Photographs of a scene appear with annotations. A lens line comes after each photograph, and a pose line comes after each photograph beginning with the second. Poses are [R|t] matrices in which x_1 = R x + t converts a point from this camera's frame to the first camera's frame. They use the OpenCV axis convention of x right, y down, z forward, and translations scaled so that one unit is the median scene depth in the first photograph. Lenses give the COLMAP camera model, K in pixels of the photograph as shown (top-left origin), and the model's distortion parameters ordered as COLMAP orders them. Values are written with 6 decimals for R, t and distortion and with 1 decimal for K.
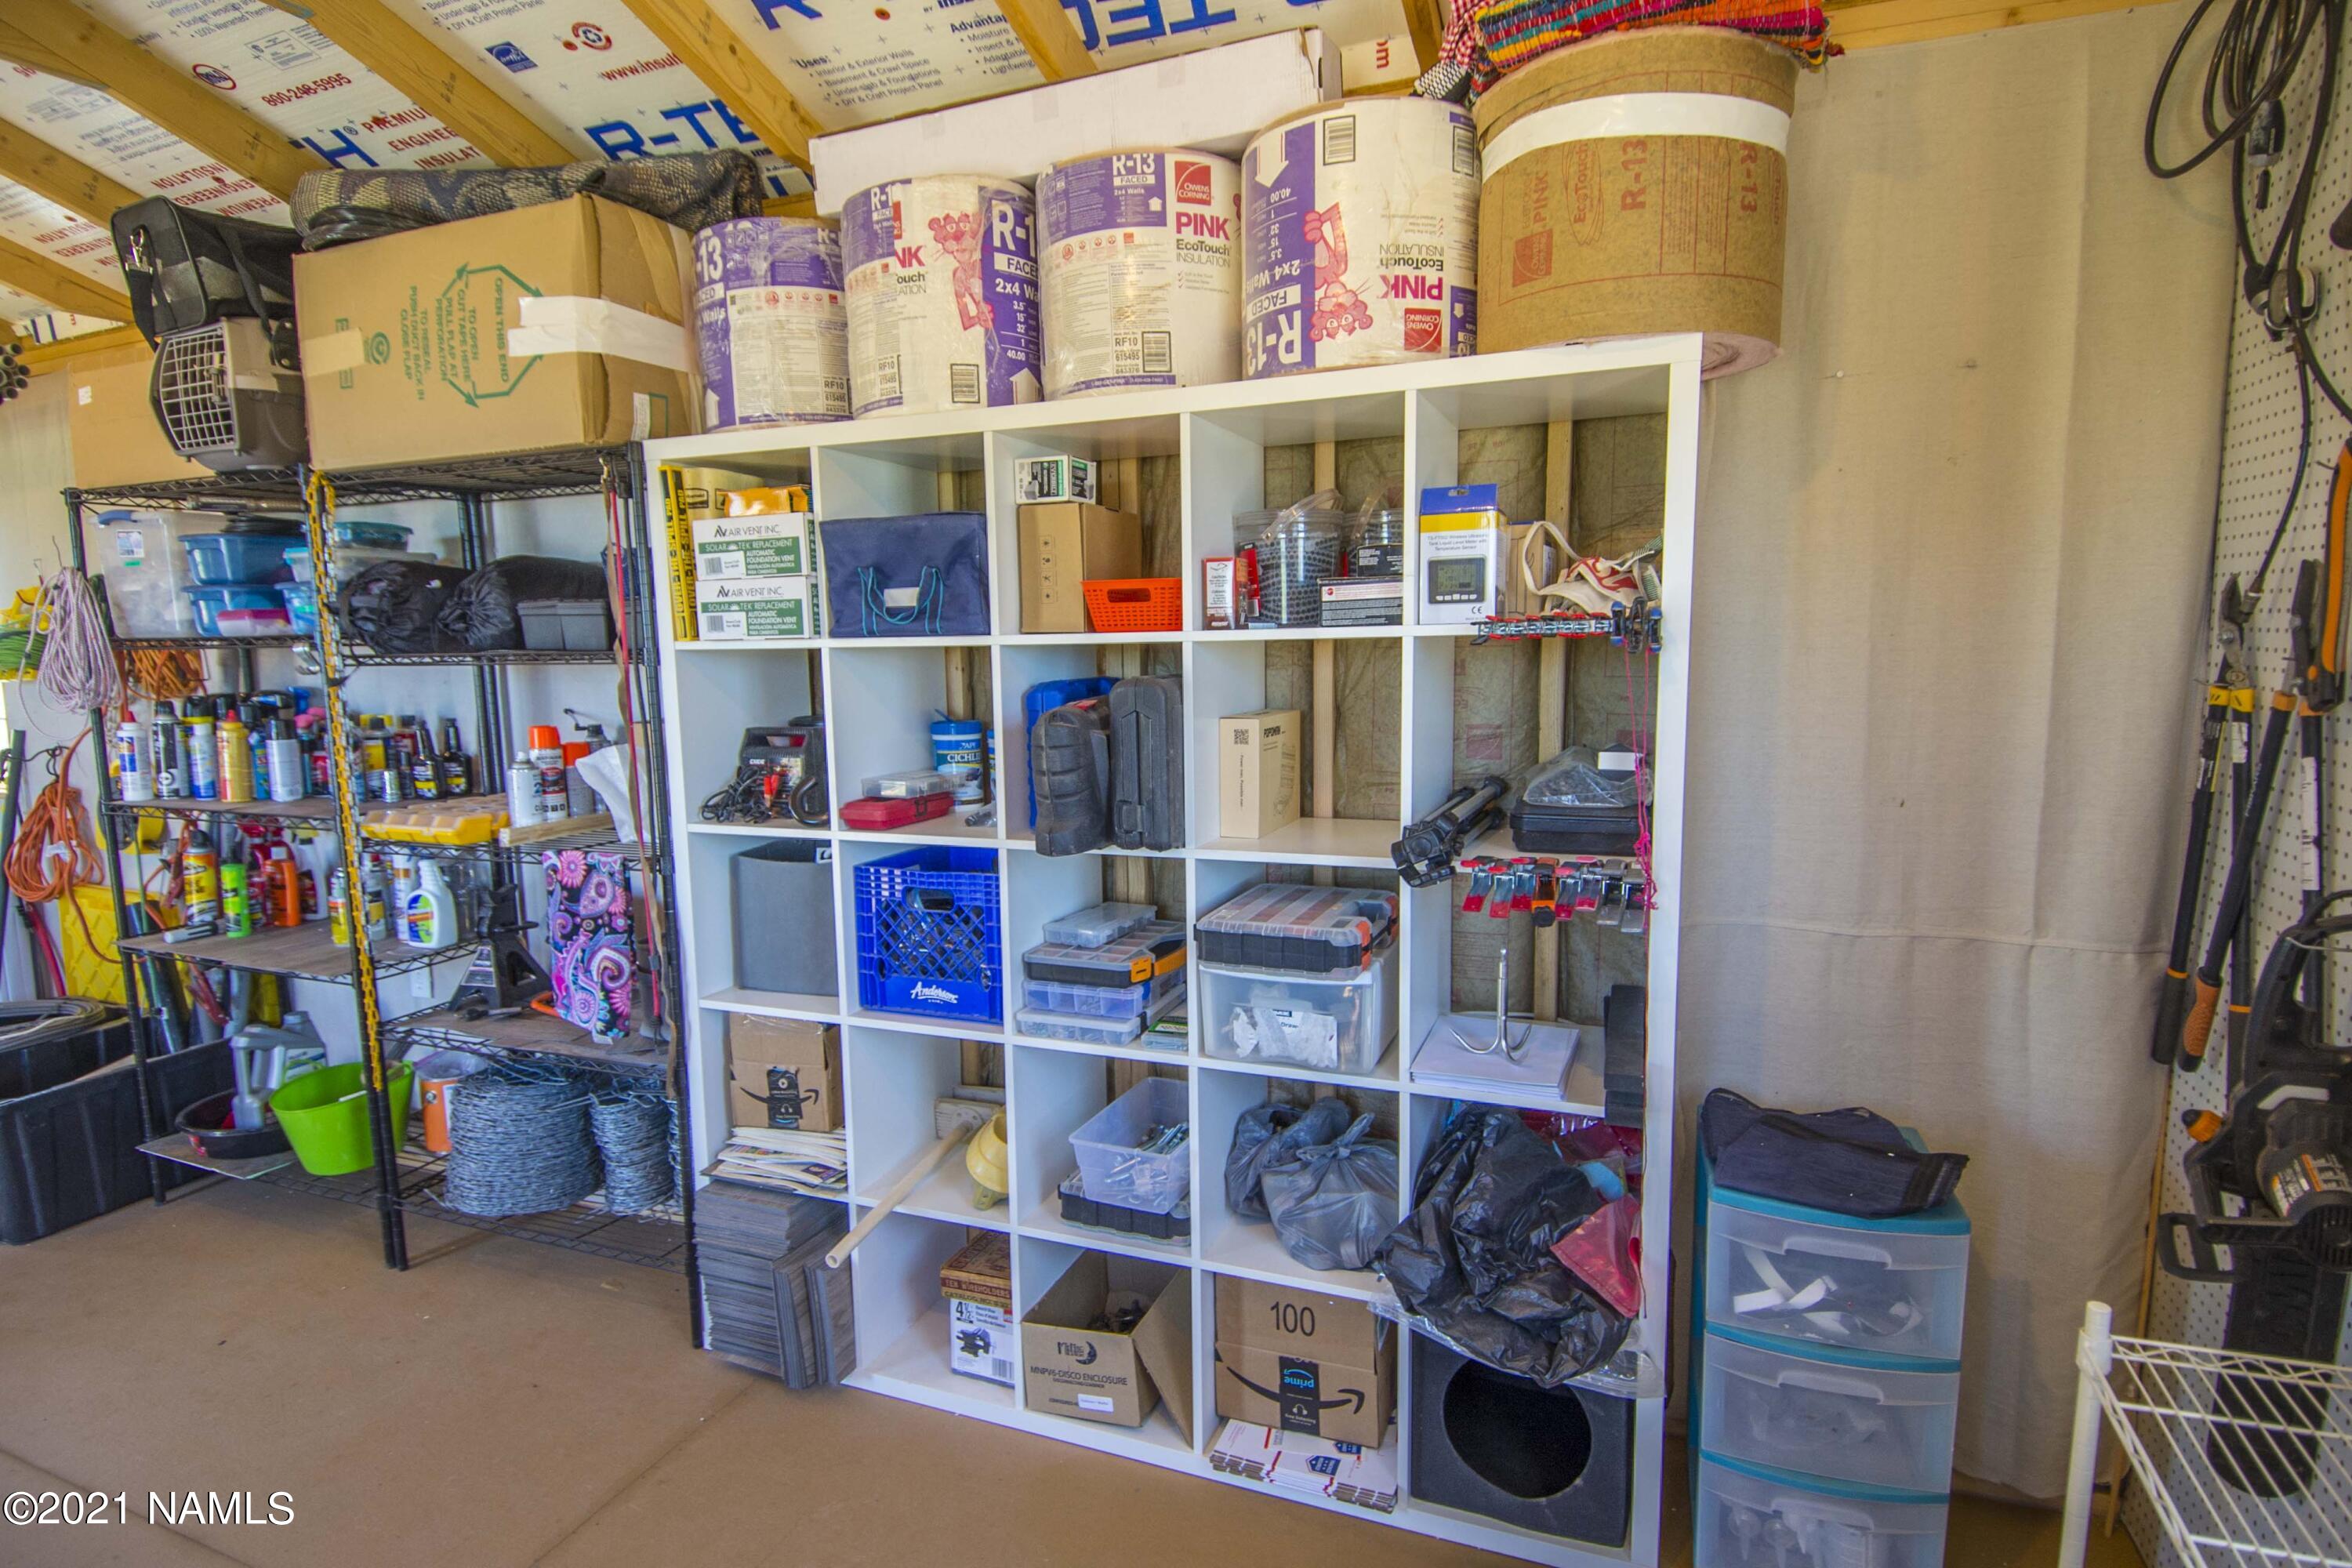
lens RADIAL K [[1236.9, 0, 1181.4], [0, 1236.9, 793.6], [0, 0, 1]] dist [0.043293, -0.050067]
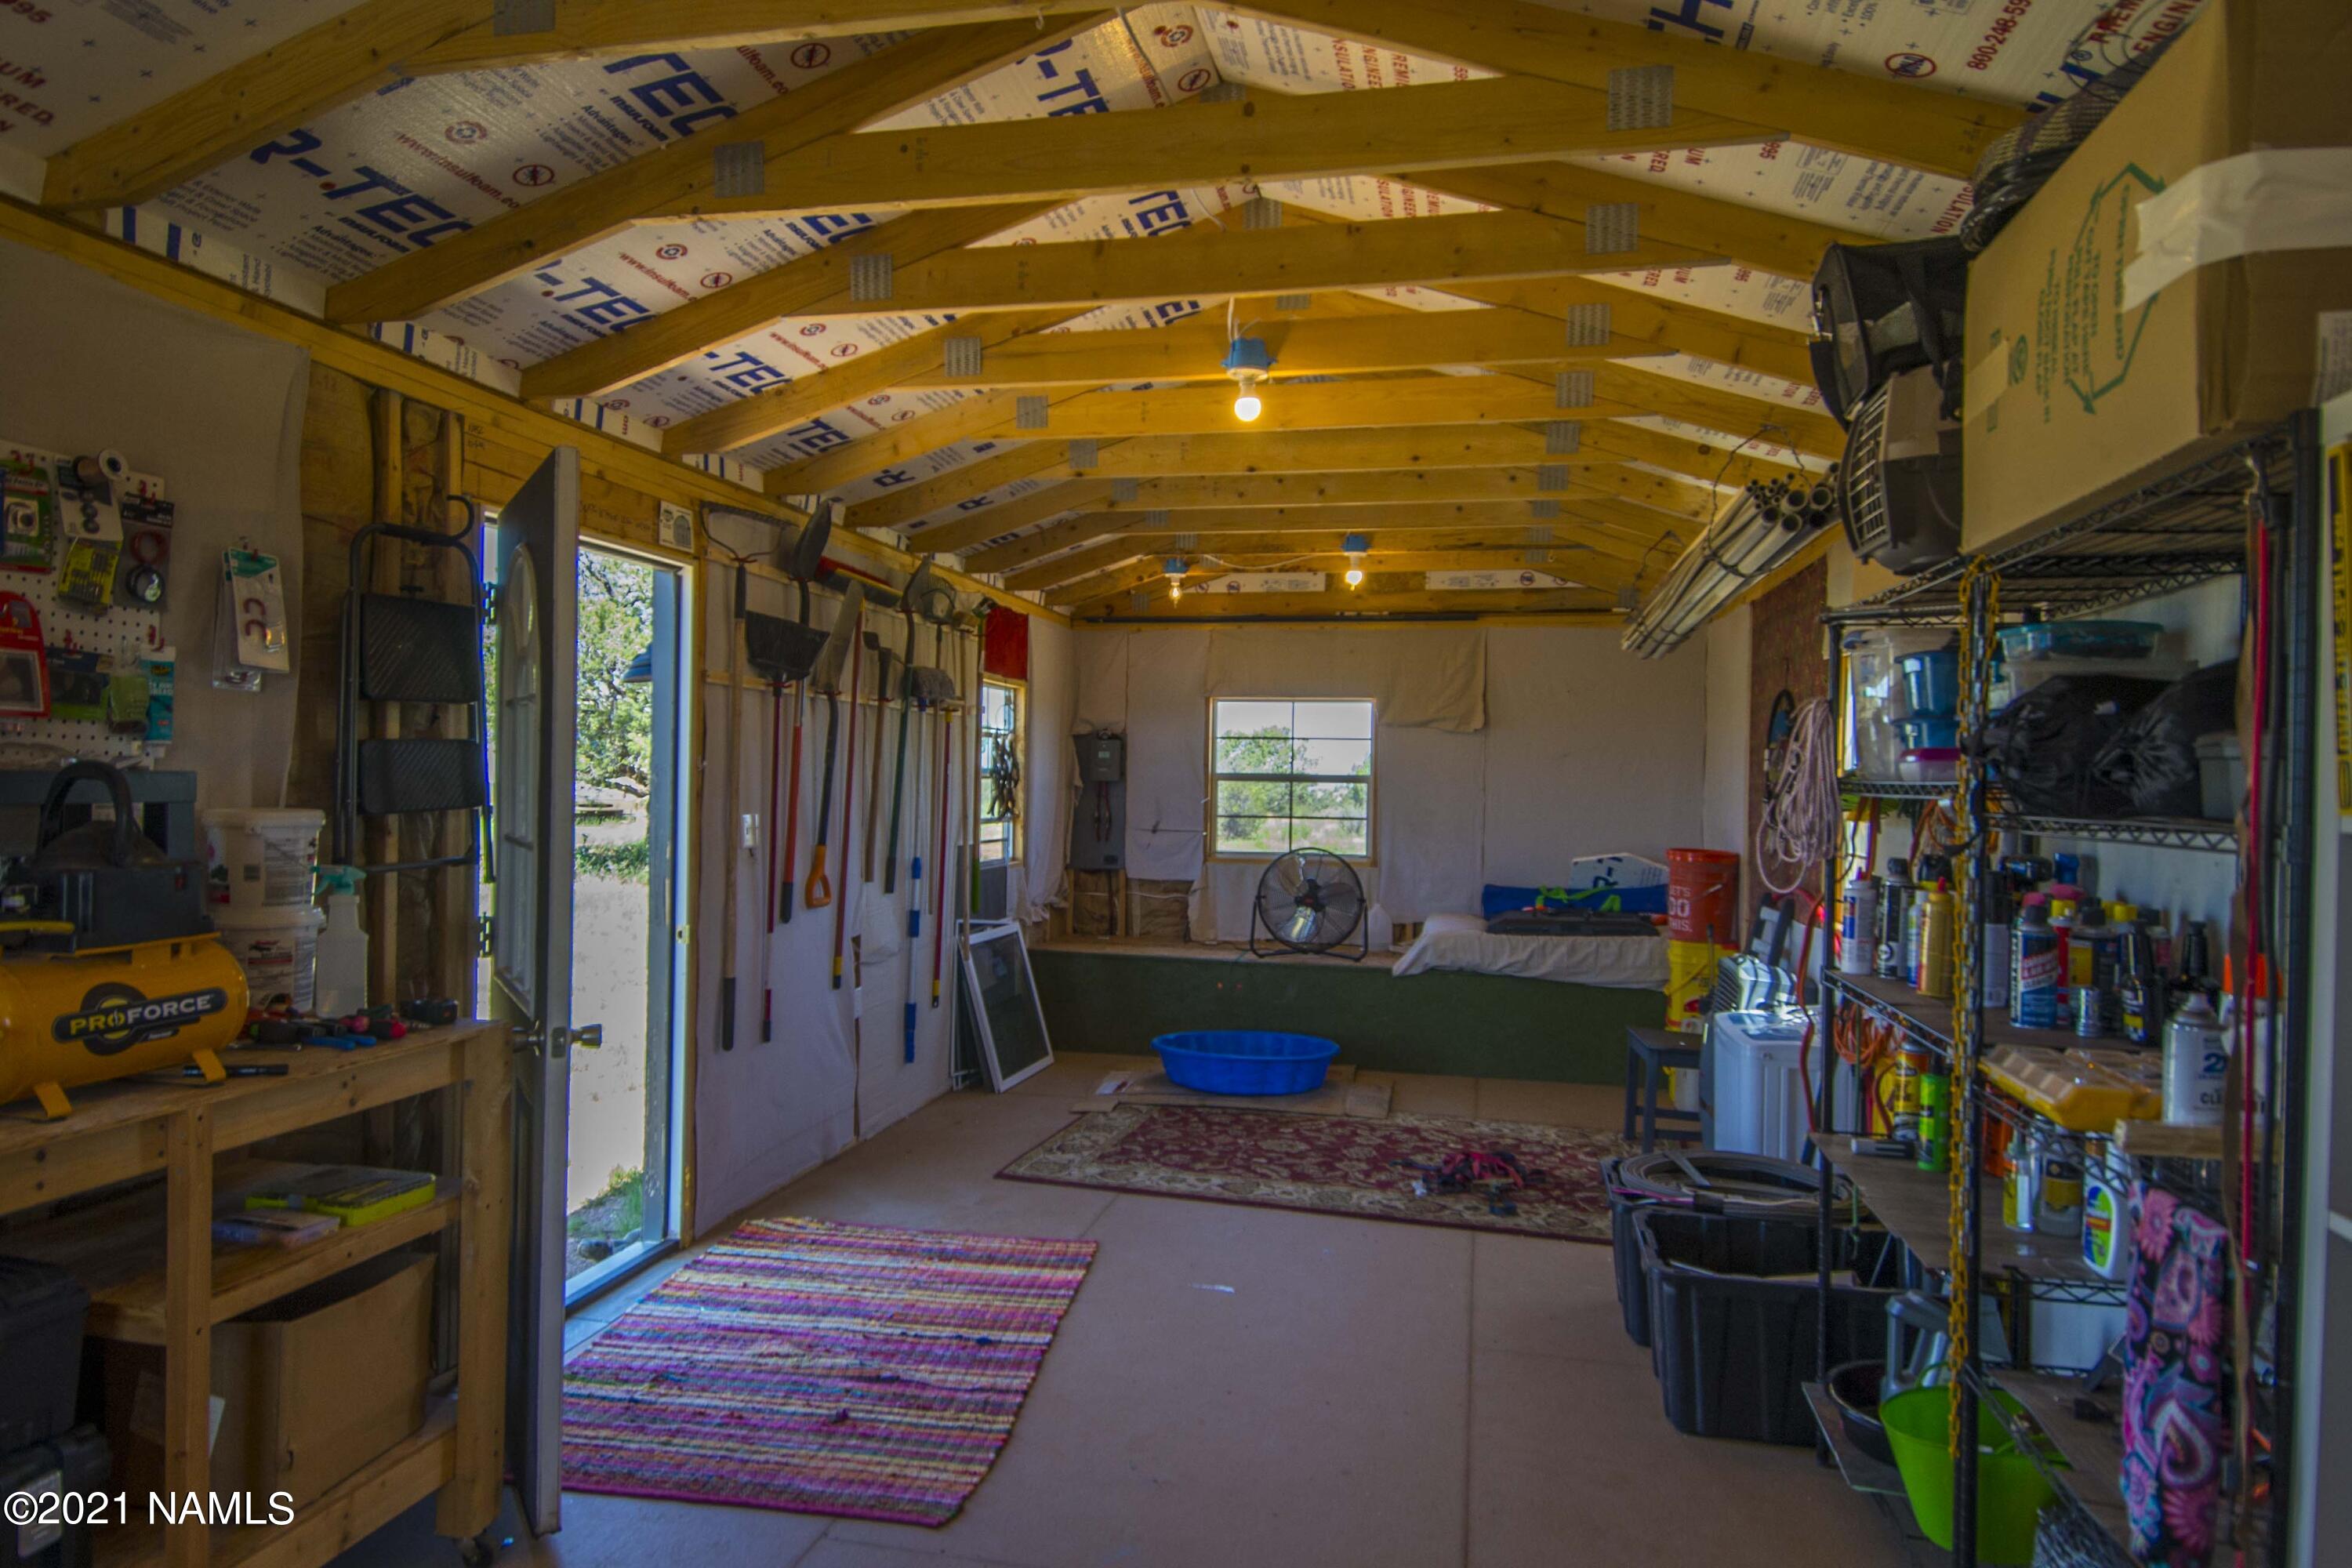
lens RADIAL K [[1447.3, 0, 1176.0], [0, 1447.3, 784.0], [0, 0, 1]] dist [0.005061, 0.001561]
pose [[0.156066, 0.026953, -0.987379, 0.056503], [-0.149742, 0.988719, 0.003321, -0.066149], [0.976330, 0.147334, 0.158341, 0.459439]]
